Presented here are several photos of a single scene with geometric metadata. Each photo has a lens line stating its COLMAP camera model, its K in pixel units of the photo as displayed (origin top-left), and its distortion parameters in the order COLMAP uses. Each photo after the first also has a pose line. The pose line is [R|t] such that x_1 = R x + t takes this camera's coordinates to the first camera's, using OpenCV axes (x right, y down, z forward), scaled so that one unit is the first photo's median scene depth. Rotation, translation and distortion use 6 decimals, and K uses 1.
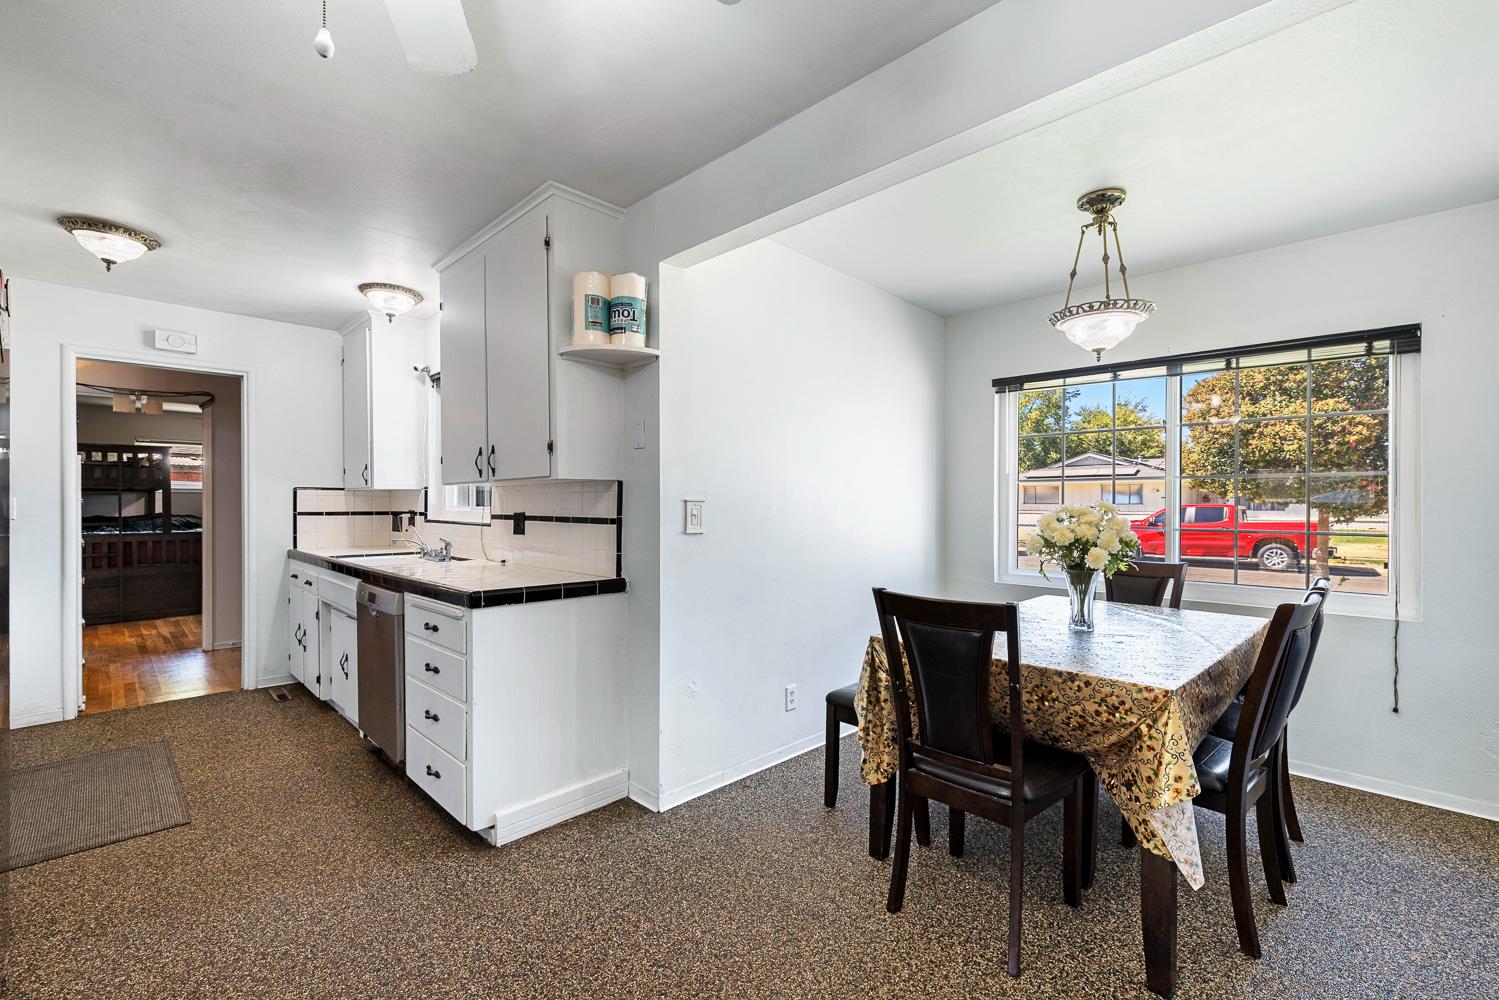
lens RADIAL K [[631.7, 0, 756.2], [0, 631.7, 503.5], [0, 0, 1]] dist [-0.000112, 0.000222]
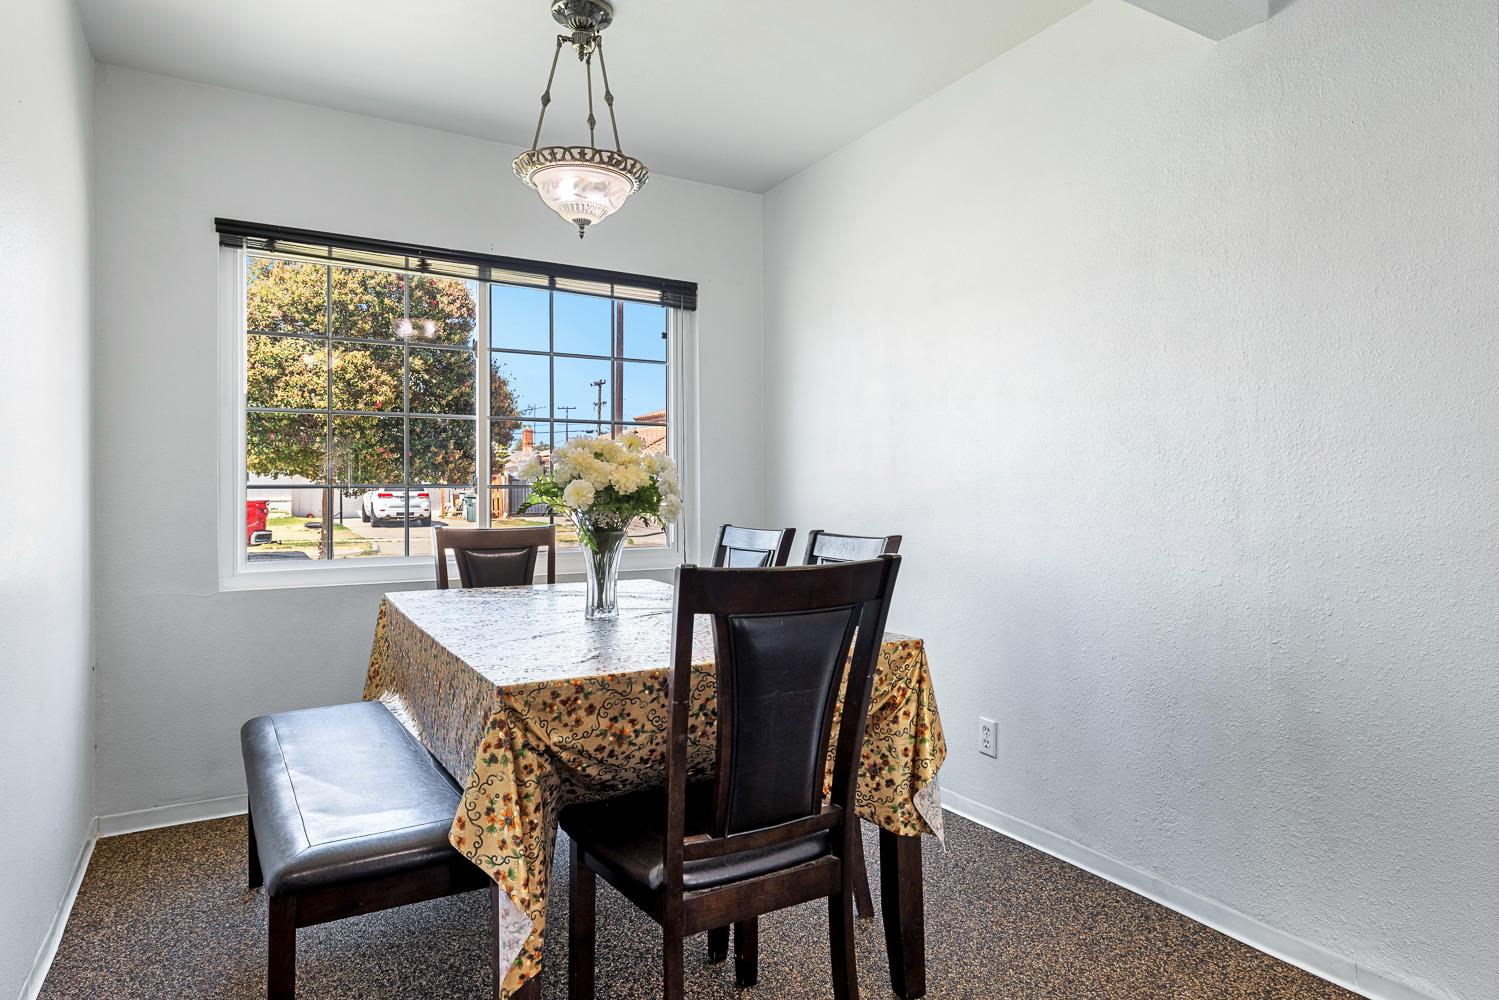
lens RADIAL K [[879.8, 0, 750.8], [0, 879.8, 487.4], [0, 0, 1]] dist [-0.065106, -0.000029]
pose [[0.232611, -0.003256, 0.972564, -0.233100], [0.000543, 0.999995, 0.003218, 0.033453], [-0.972570, -0.000220, 0.232612, 0.388237]]
